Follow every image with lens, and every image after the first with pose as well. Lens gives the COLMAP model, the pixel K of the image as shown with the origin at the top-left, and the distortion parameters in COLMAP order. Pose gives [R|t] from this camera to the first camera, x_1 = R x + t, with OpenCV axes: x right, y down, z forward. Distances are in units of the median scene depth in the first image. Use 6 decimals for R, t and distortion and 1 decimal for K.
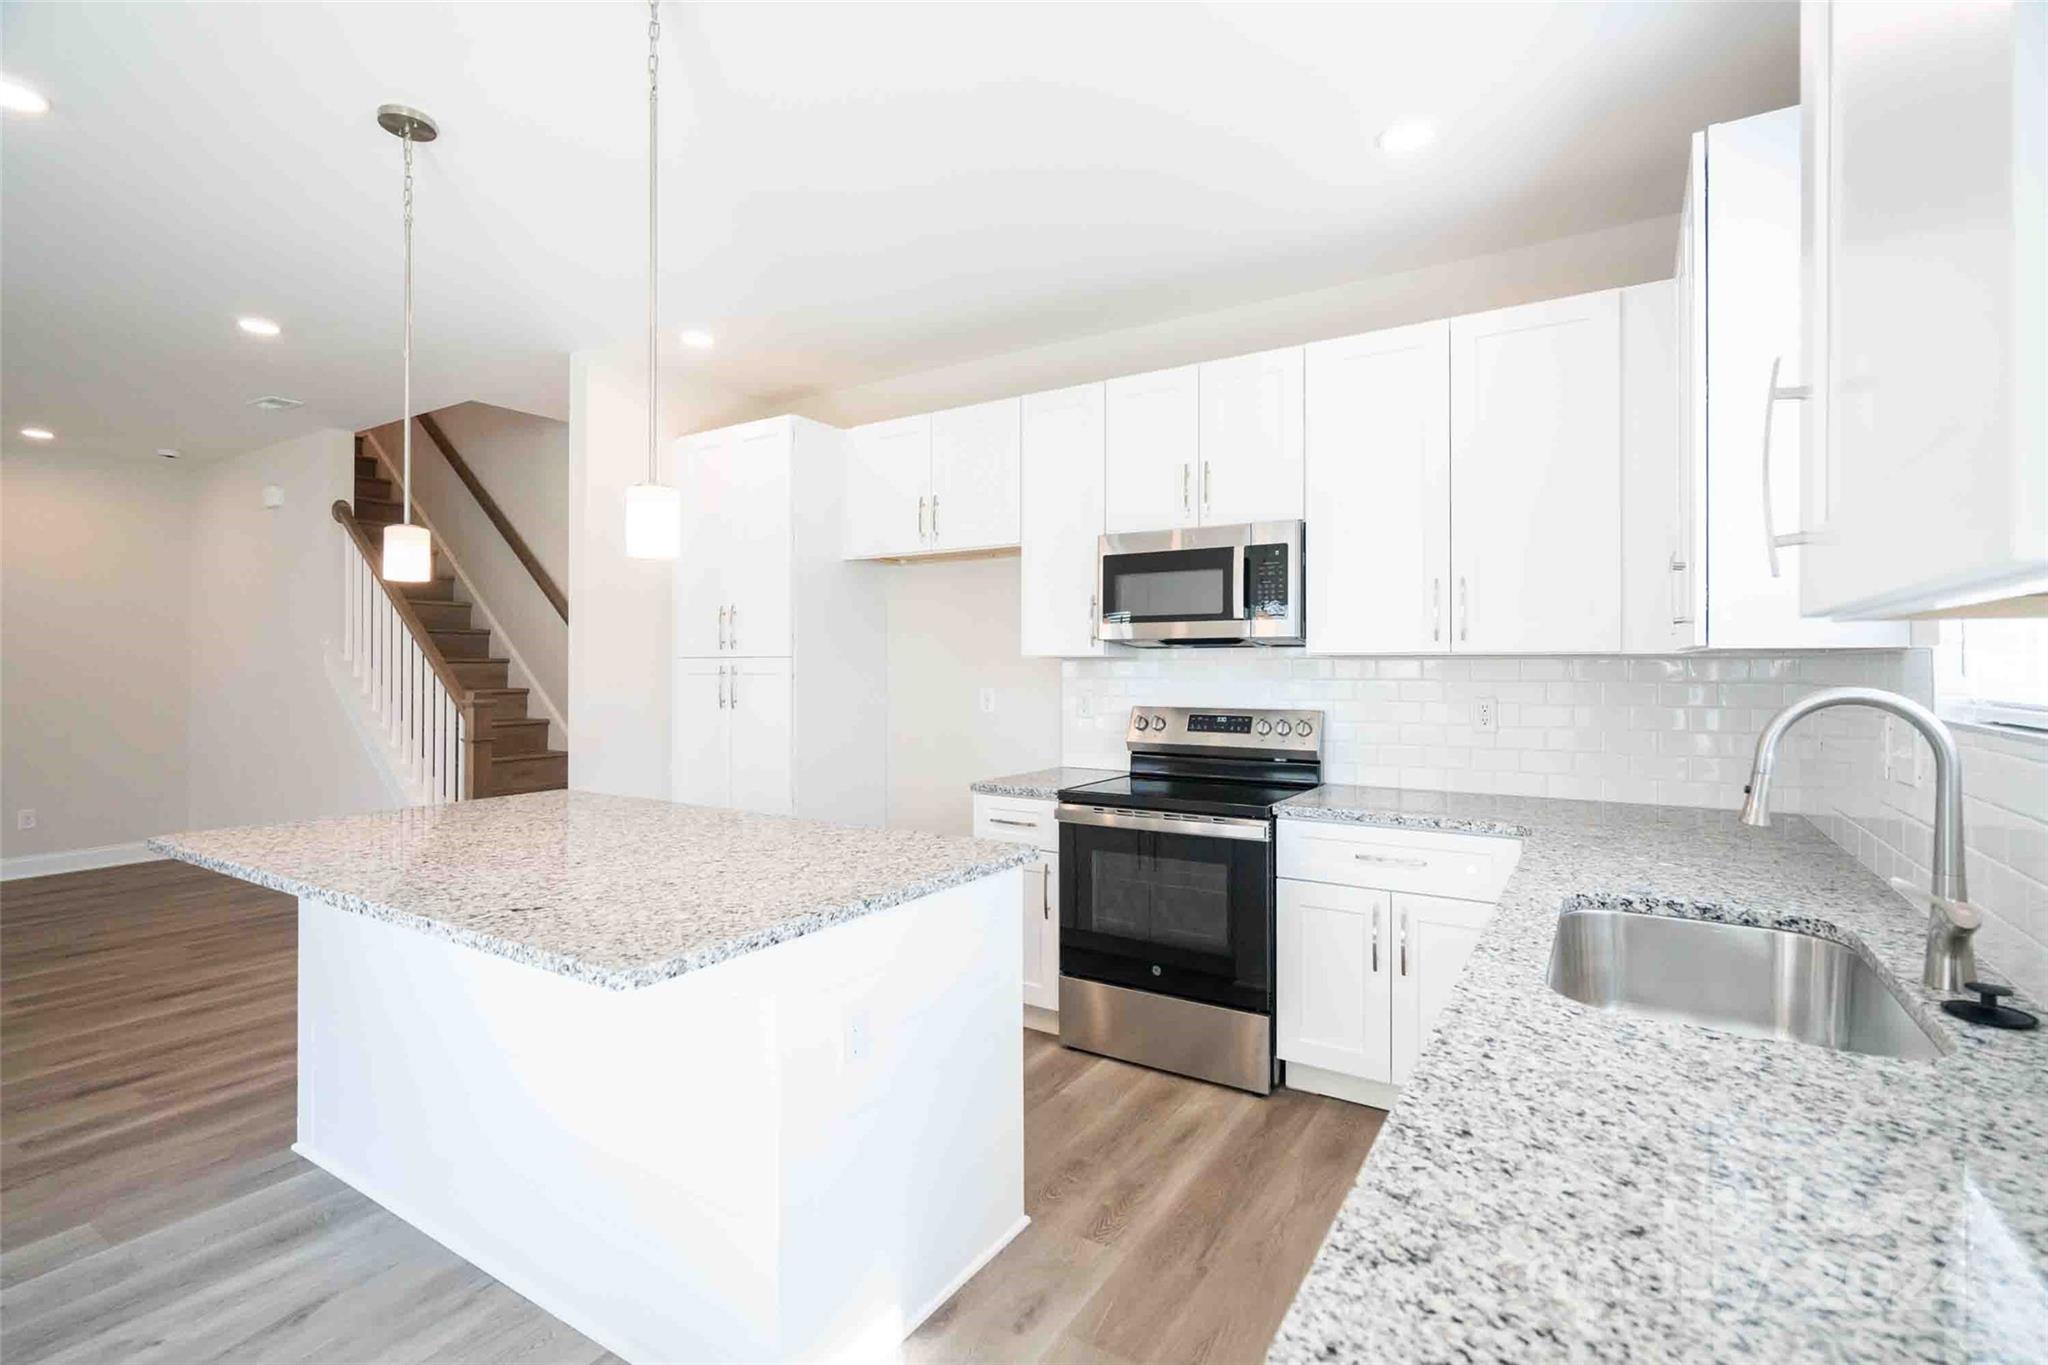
lens RADIAL K [[943.4, 0, 1024.0], [0, 943.4, 682.5], [0, 0, 1]] dist [0.003829, 0.000194]
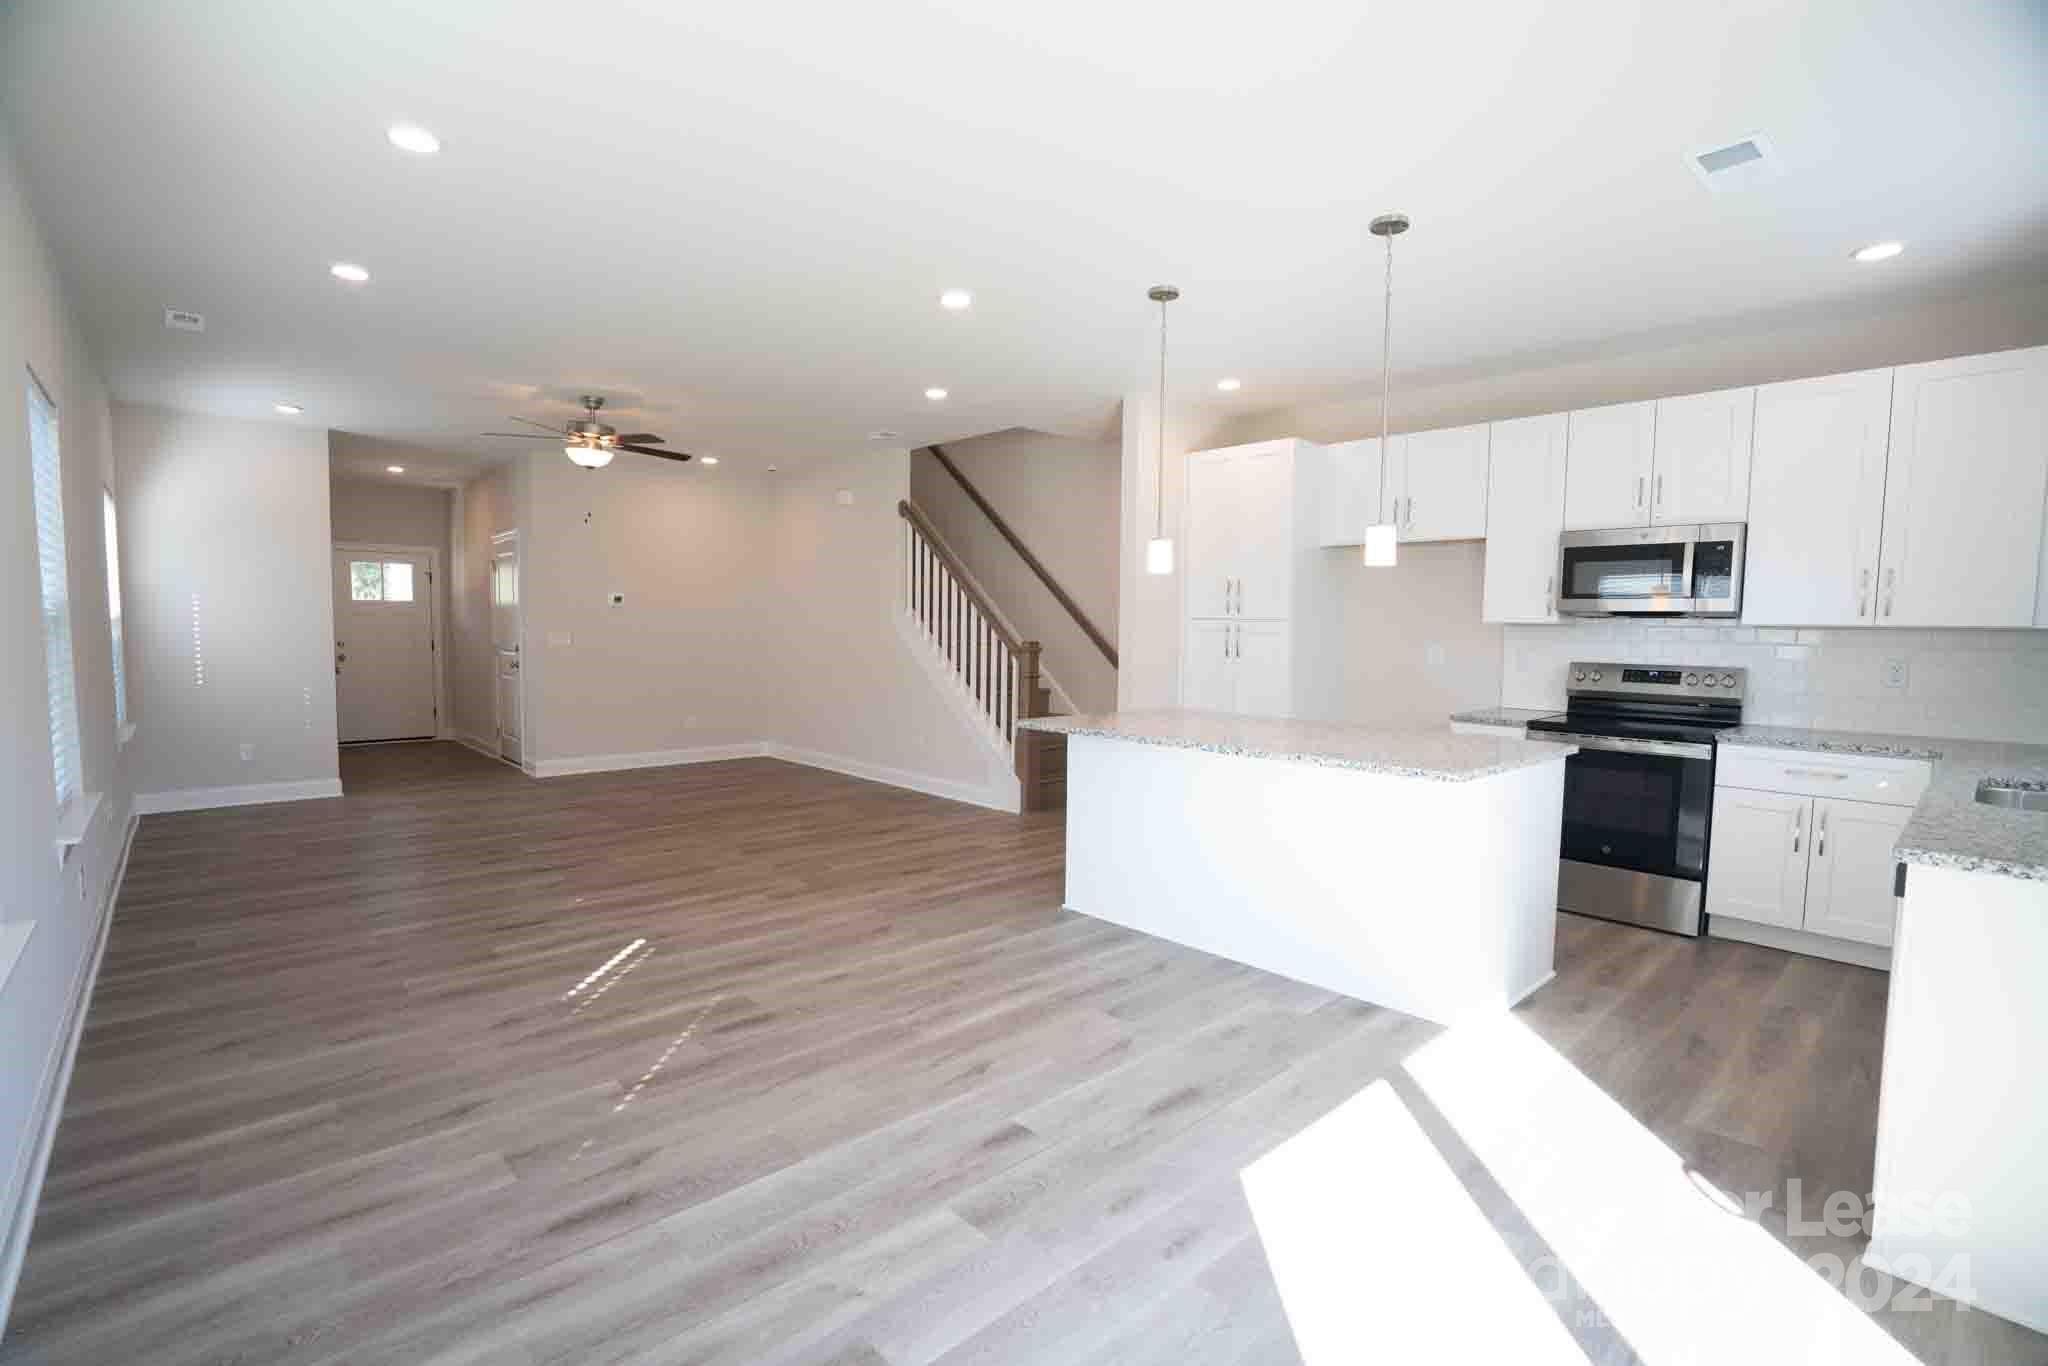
lens RADIAL K [[965.5, 0, 1028.5], [0, 965.5, 707.0], [0, 0, 1]] dist [-0.023858, 0.019079]
pose [[0.971759, 0.034546, -0.233433, -0.352714], [-0.018637, 0.997371, 0.070020, 0.009839], [0.235239, -0.063692, 0.969849, -0.544950]]
